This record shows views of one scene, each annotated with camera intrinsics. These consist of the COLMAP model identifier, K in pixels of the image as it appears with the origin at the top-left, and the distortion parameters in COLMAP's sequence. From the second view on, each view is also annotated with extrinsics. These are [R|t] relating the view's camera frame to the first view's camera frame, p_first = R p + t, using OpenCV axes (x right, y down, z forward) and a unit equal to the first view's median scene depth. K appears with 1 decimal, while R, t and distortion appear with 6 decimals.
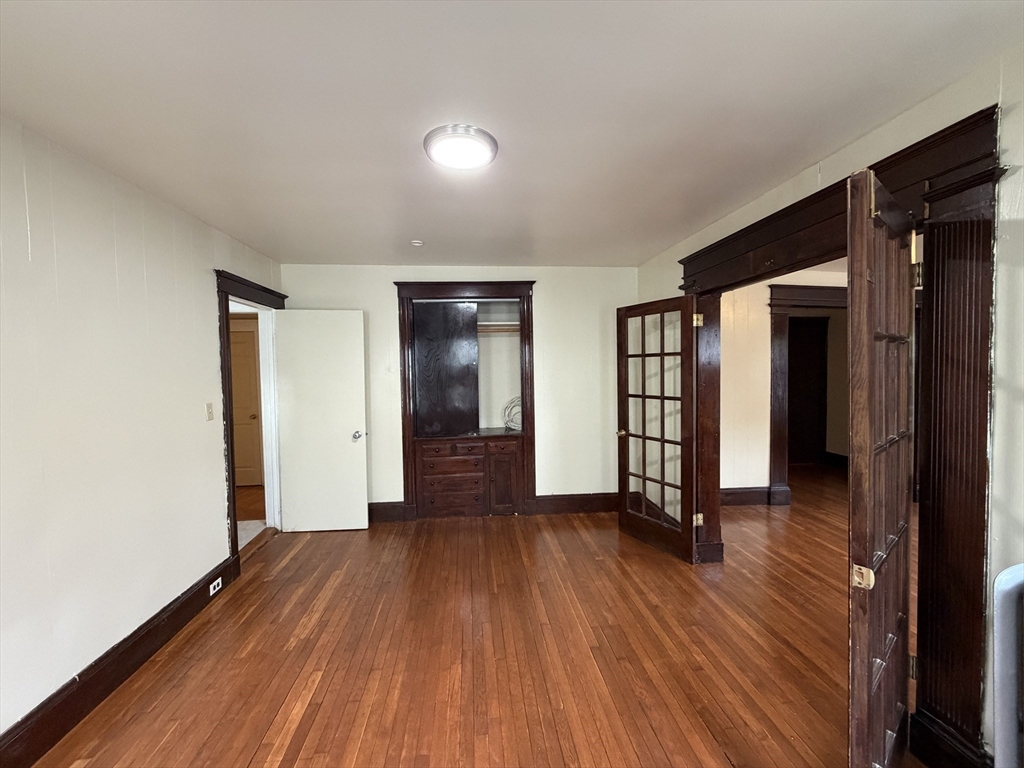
lens RADIAL K [[409.7, 0, 509.0], [0, 409.7, 382.5], [0, 0, 1]] dist [-0.003166, 0.000215]
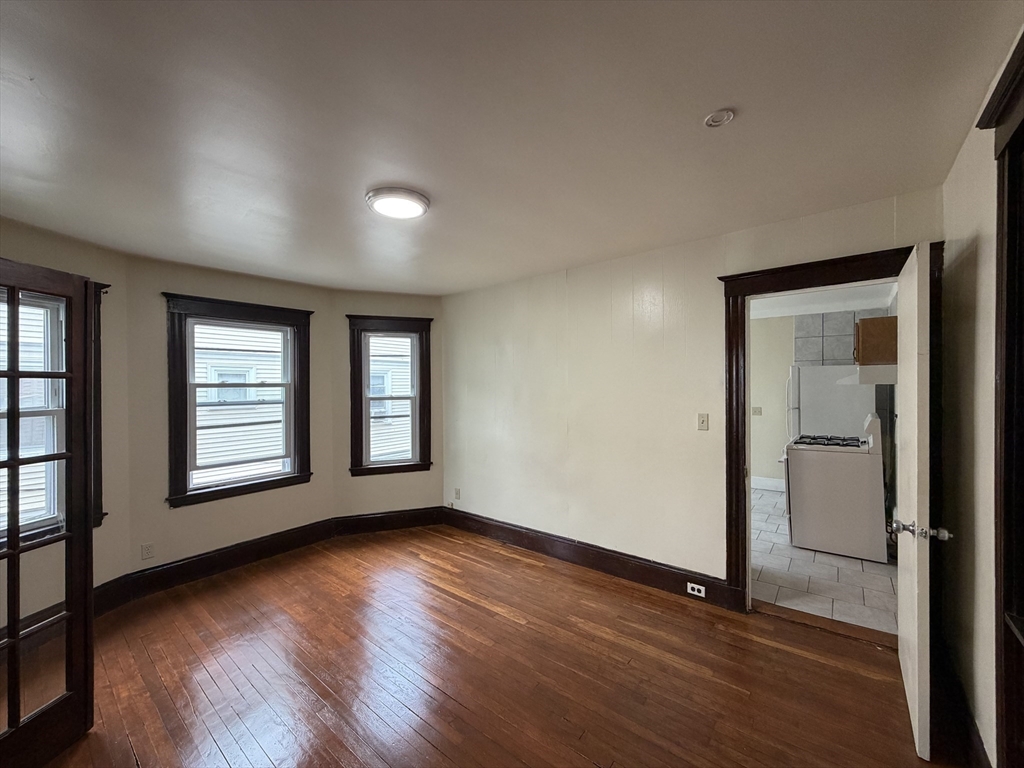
lens RADIAL K [[409.7, 0, 505.0], [0, 409.7, 389.5], [0, 0, 1]] dist [-0.003166, 0.000215]
pose [[-0.714733, 0.029897, -0.698758, 0.254275], [-0.001102, 0.999037, 0.043872, -0.037988], [0.699396, 0.032126, -0.714012, 1.064370]]
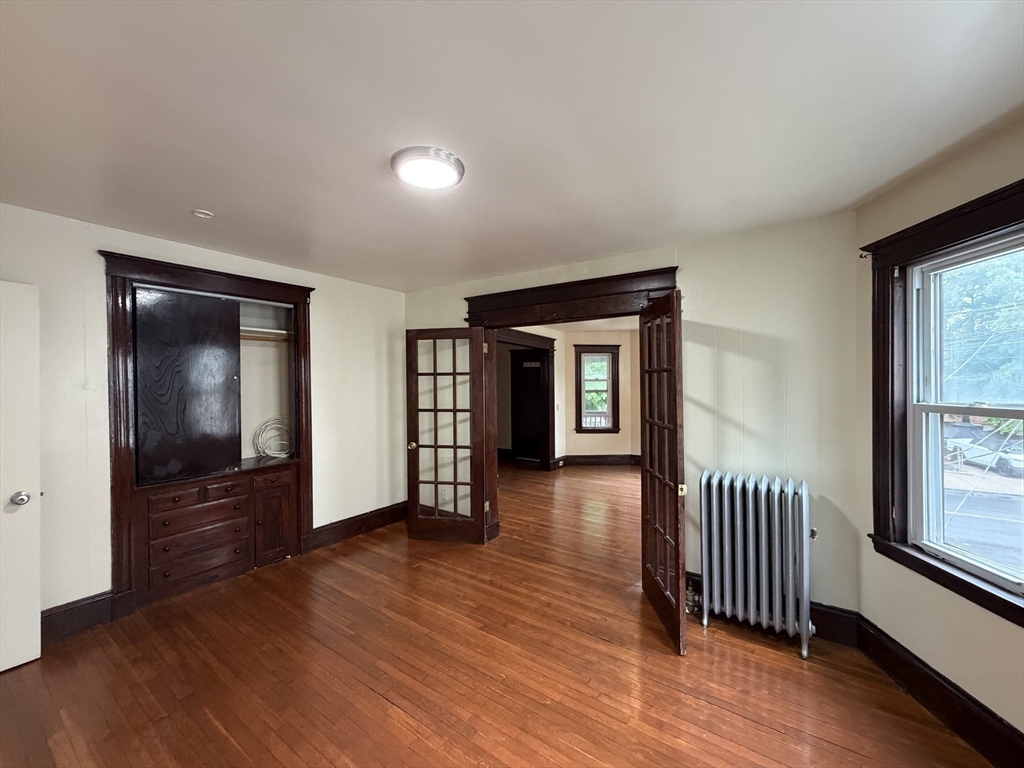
lens RADIAL K [[409.7, 0, 511.7], [0, 409.7, 380.2], [0, 0, 1]] dist [-0.003166, 0.000215]
pose [[0.644824, 0.014983, 0.764184, -0.390863], [0.021302, 0.999067, -0.037563, -0.001961], [-0.764034, 0.040500, 0.643903, 0.103563]]
